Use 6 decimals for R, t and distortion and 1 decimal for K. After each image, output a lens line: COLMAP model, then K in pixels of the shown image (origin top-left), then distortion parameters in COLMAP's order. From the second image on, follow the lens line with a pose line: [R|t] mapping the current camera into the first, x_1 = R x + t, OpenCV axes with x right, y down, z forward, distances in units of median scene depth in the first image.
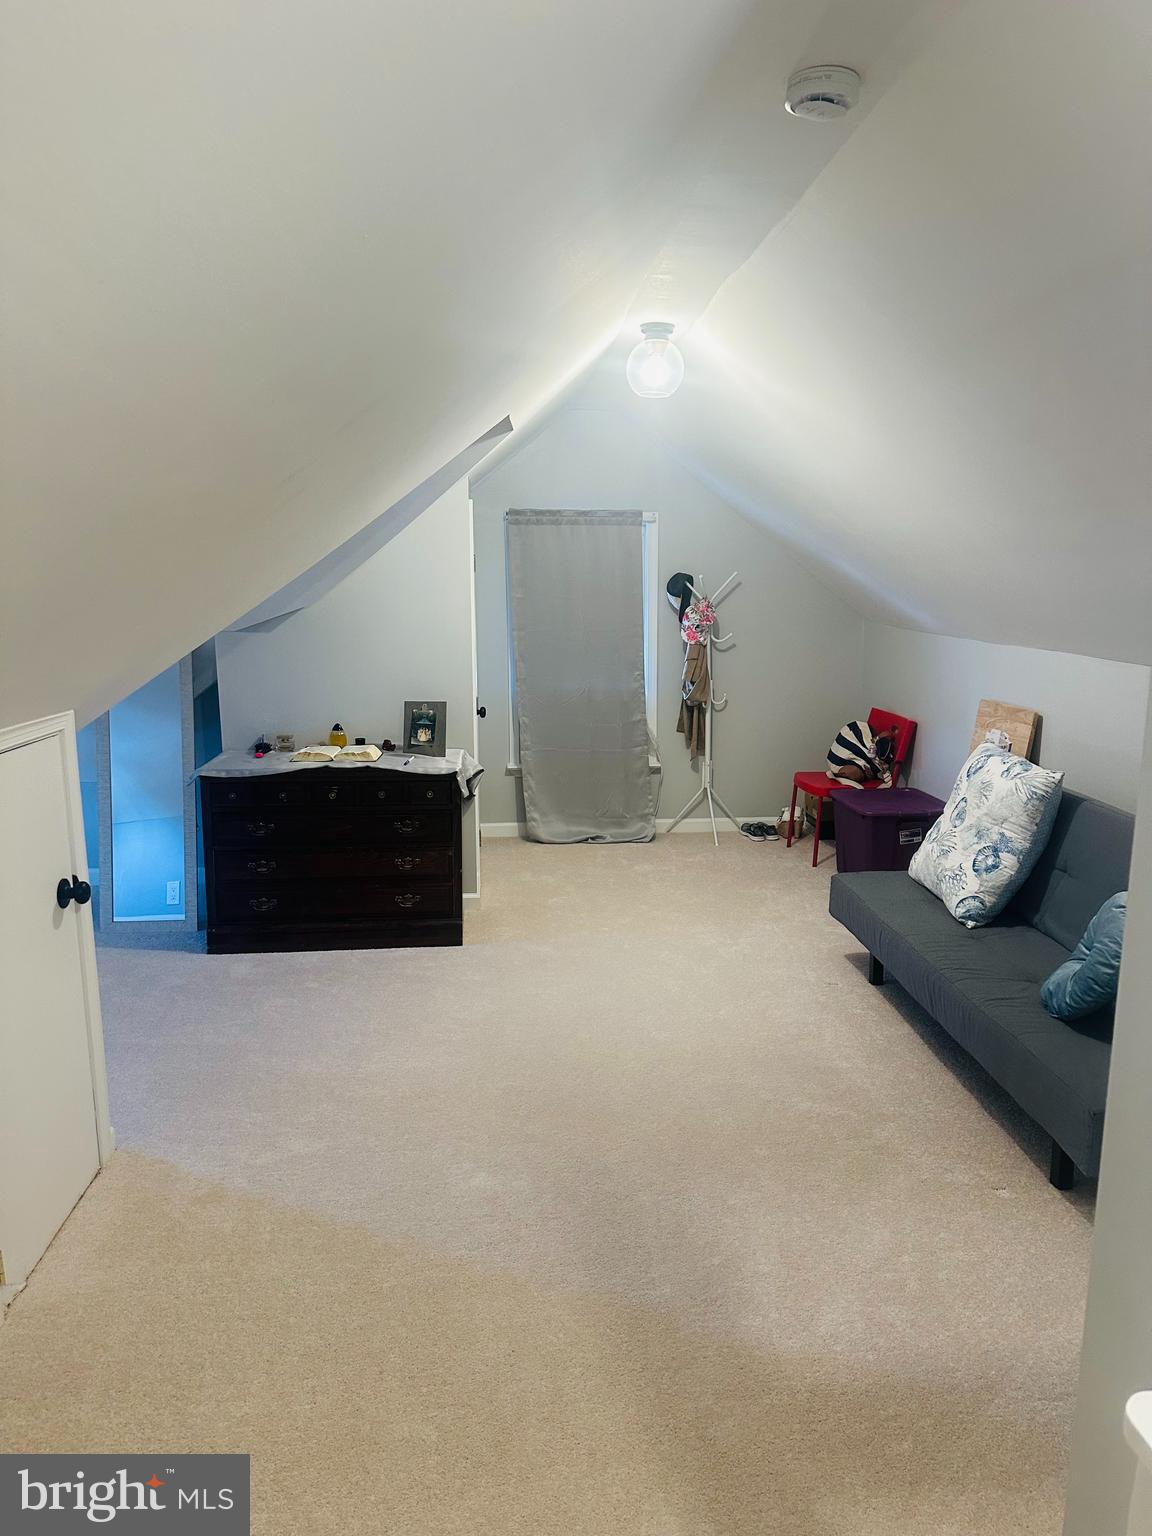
lens RADIAL K [[1073.1, 0, 595.1], [0, 1073.1, 778.7], [0, 0, 1]] dist [0.139822, -0.192236]
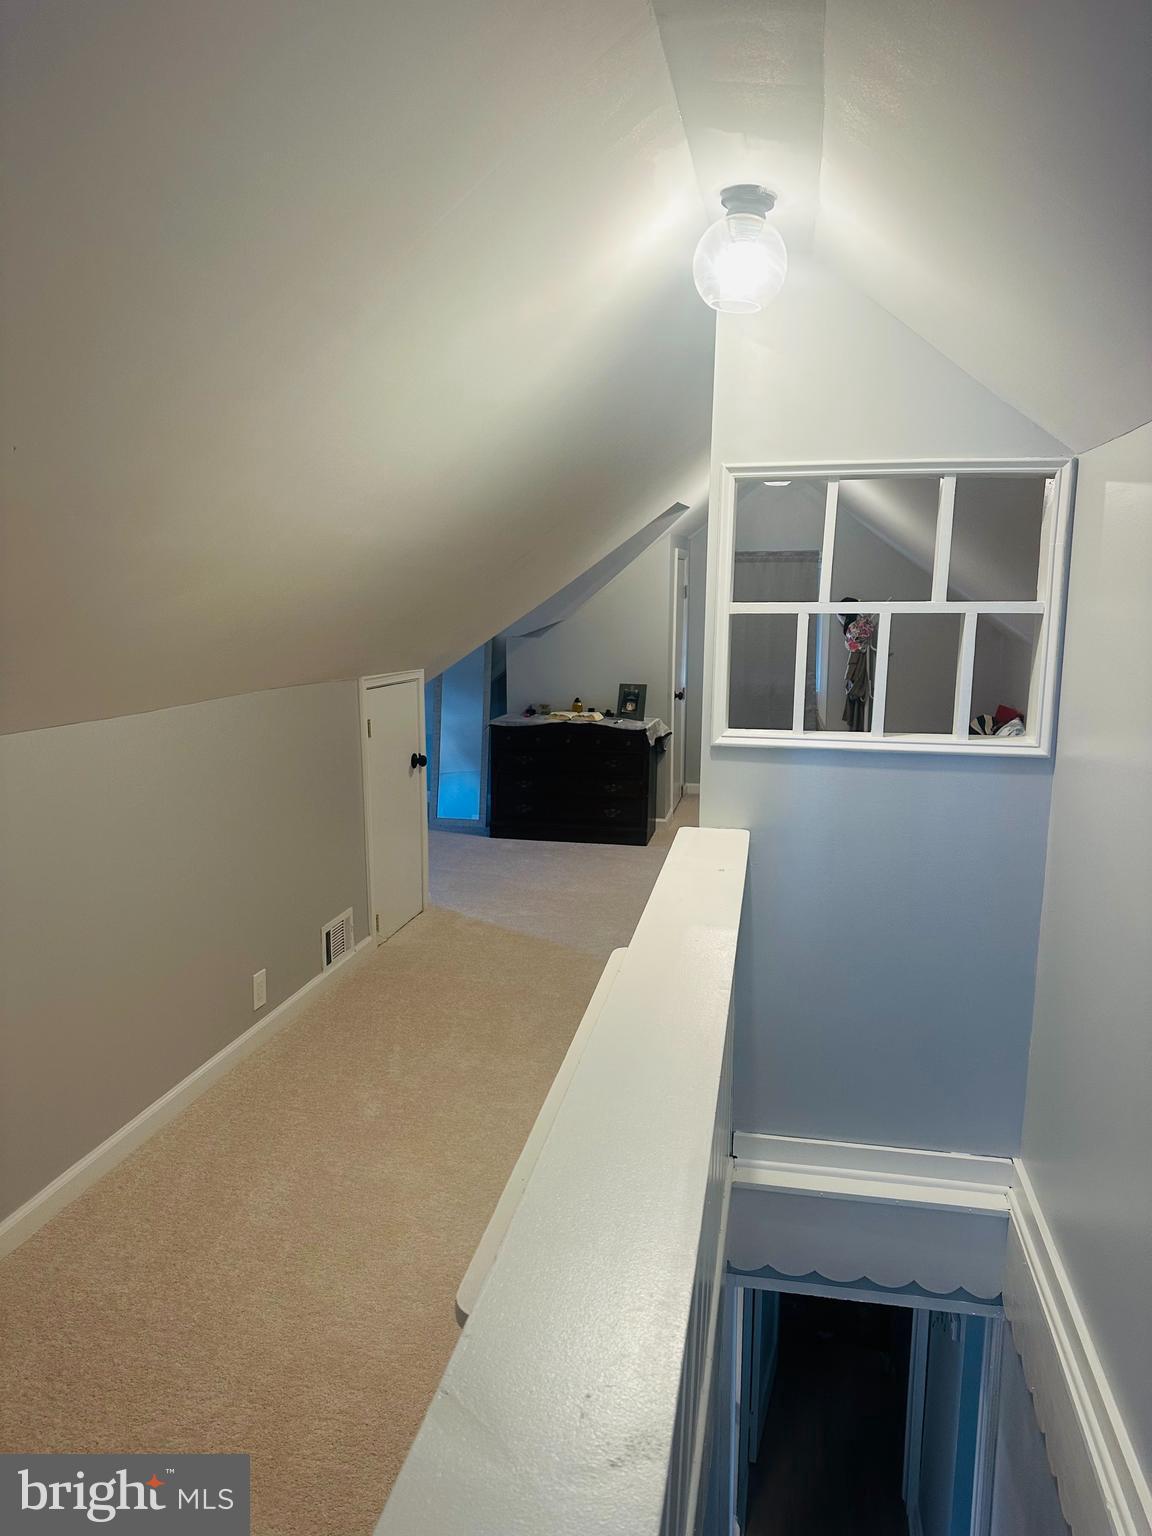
lens RADIAL K [[1073.1, 0, 595.1], [0, 1073.1, 778.7], [0, 0, 1]] dist [0.139822, -0.192236]
pose [[0.960083, 0.049527, -0.275295, 0.209690], [-0.055568, 0.998354, -0.014181, 0.084092], [0.274139, 0.028913, 0.961255, -0.446326]]
